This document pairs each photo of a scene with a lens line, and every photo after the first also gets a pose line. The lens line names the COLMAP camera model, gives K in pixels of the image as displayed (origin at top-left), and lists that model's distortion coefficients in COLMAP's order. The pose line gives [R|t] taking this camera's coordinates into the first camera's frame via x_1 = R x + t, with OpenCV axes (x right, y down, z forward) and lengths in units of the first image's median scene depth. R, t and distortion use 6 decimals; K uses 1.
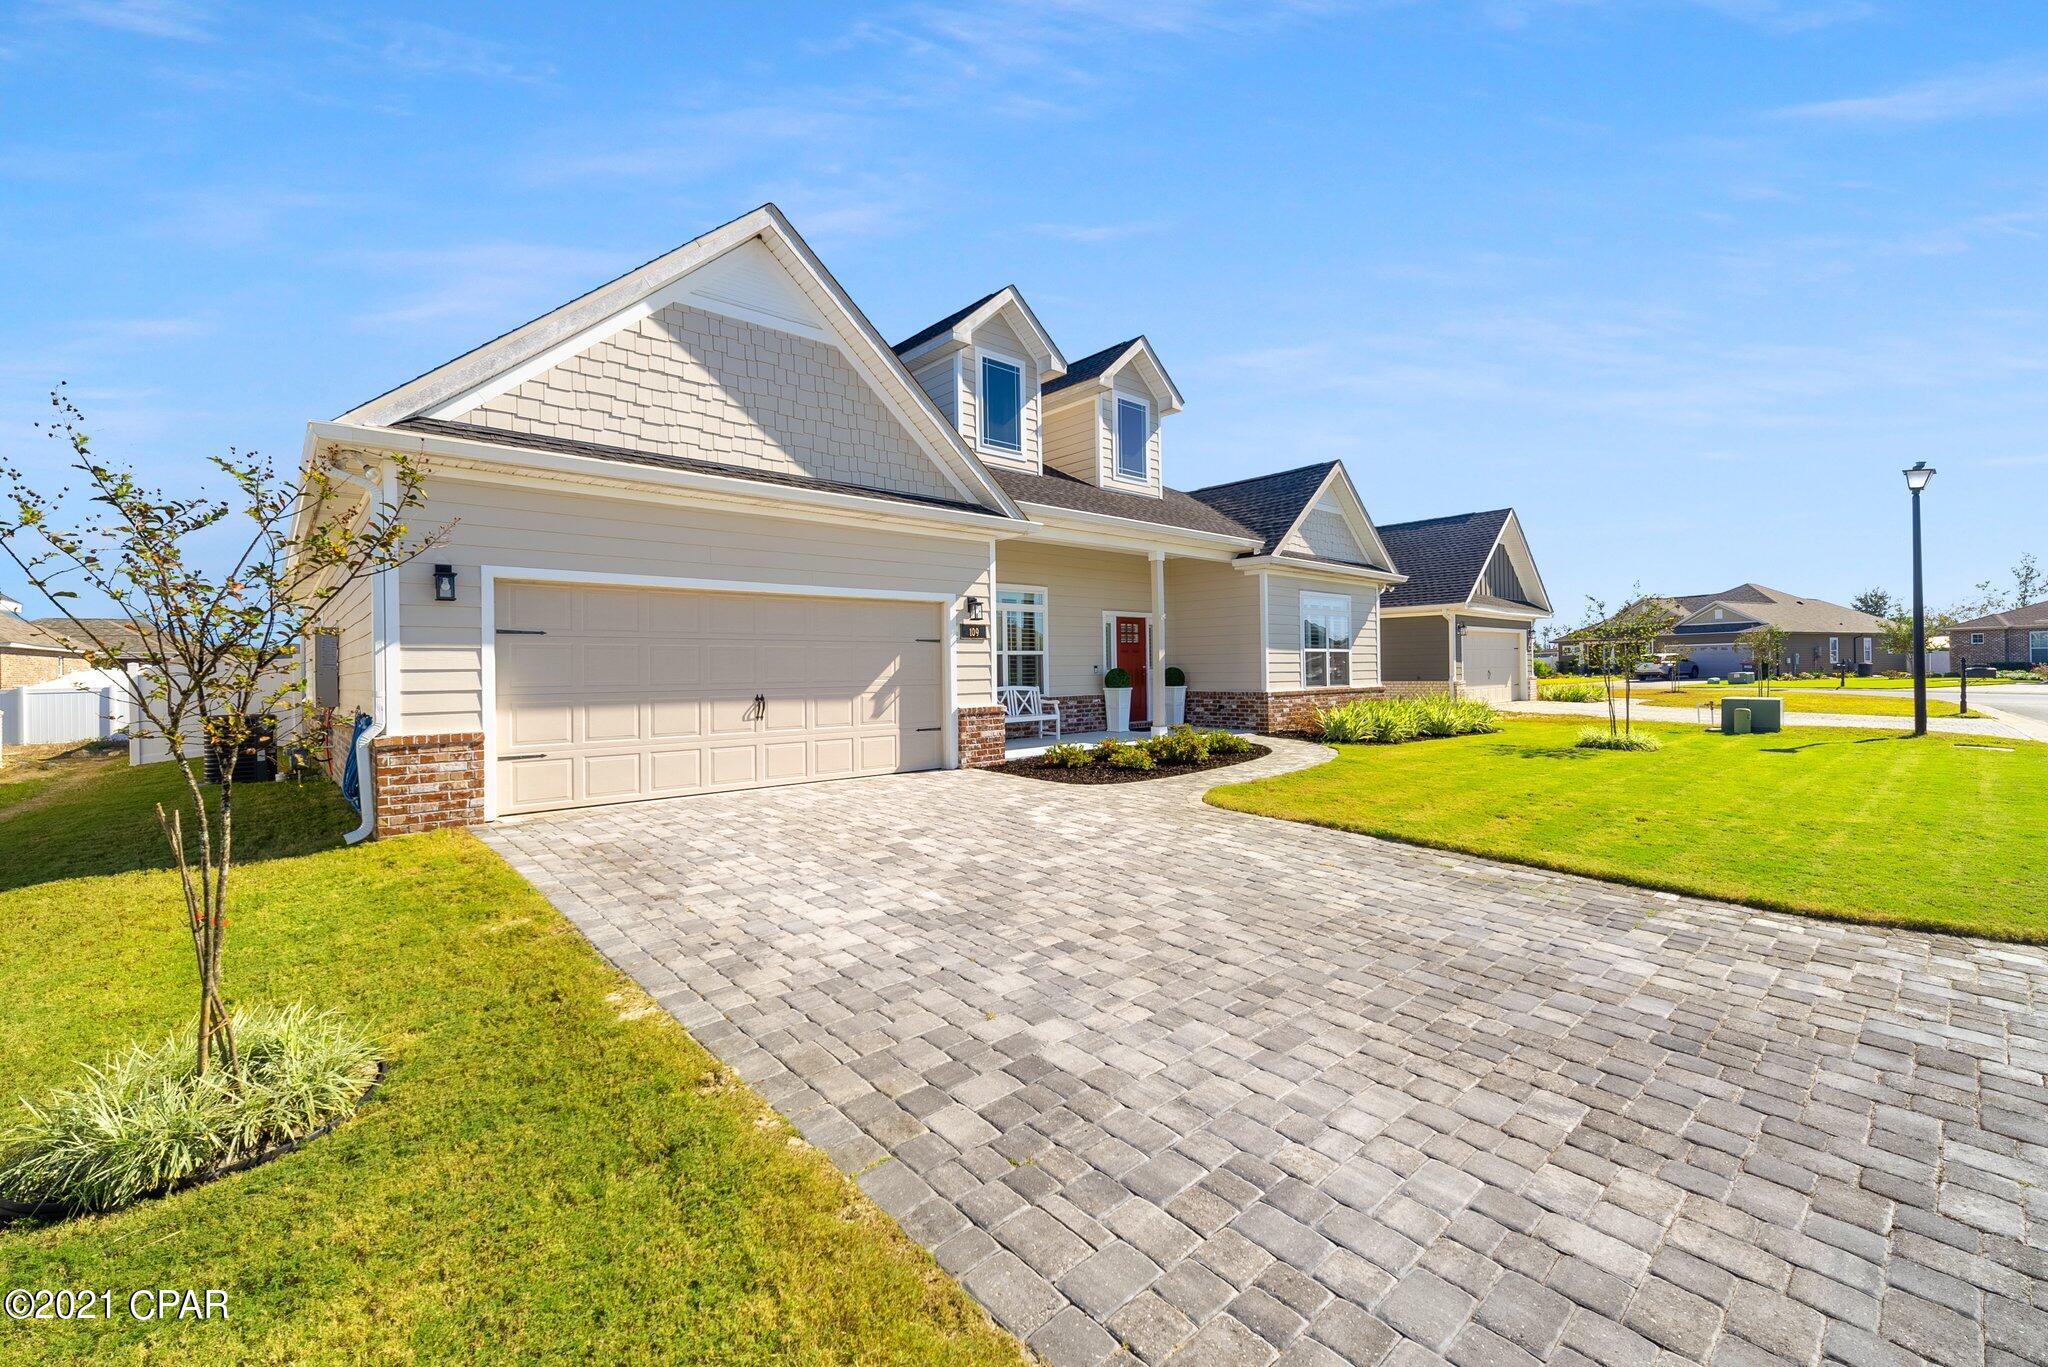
lens RADIAL K [[830.8, 0, 1030.8], [0, 830.8, 682.5], [0, 0, 1]] dist [0.015008, -0.005982]
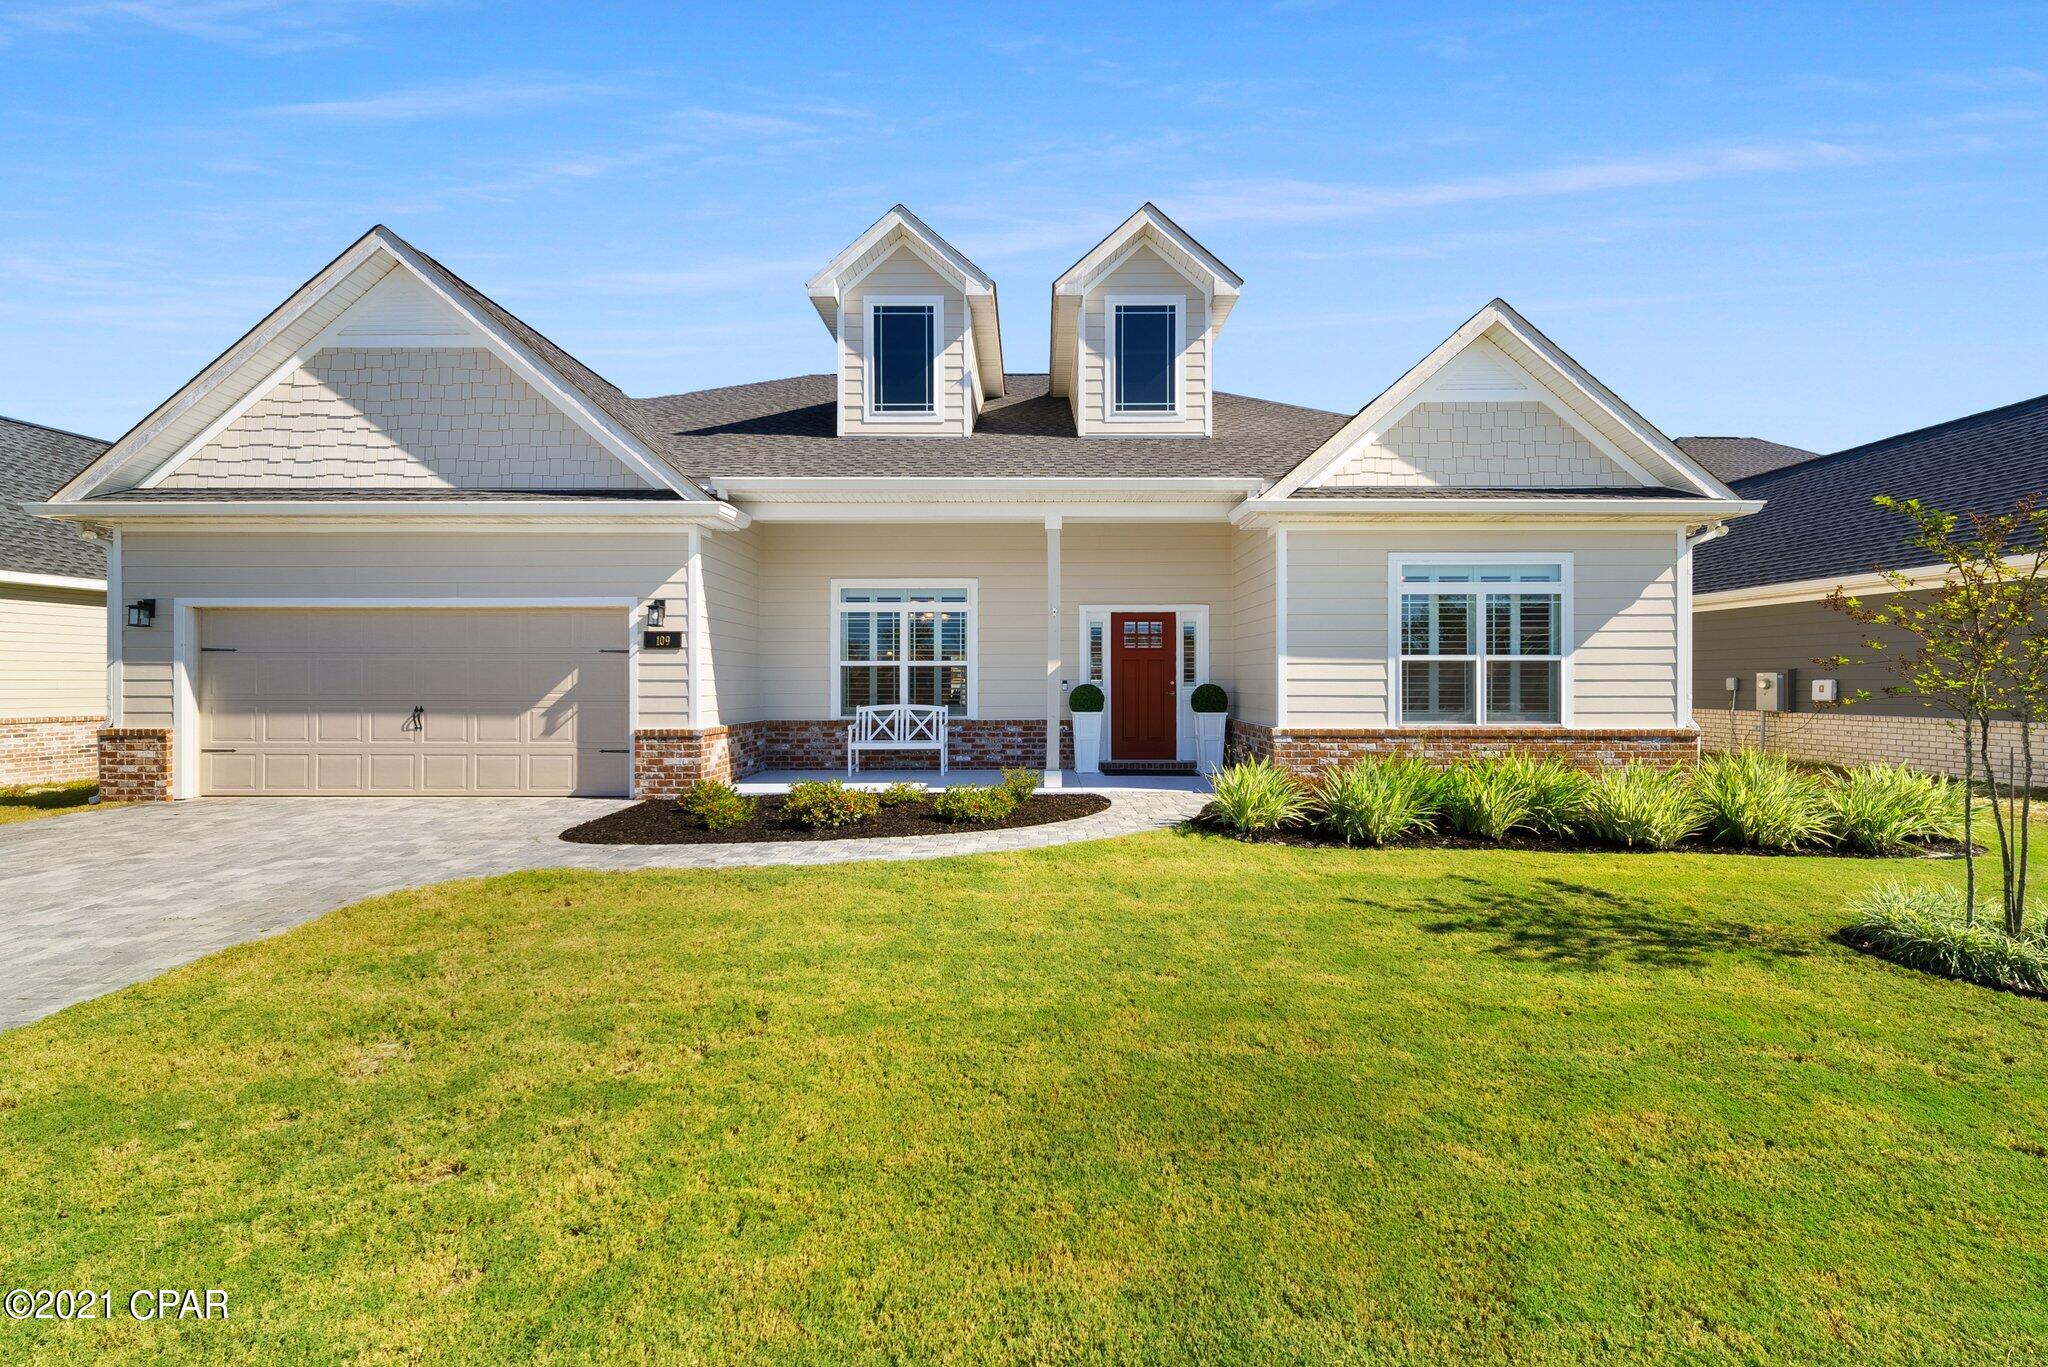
lens RADIAL K [[830.8, 0, 1030.8], [0, 830.8, 682.5], [0, 0, 1]] dist [0.015008, -0.005982]
pose [[0.743217, 0.016950, -0.668835, 0.798451], [-0.020677, 0.999783, 0.002360, -0.028058], [0.668731, 0.012075, 0.743407, 0.633492]]
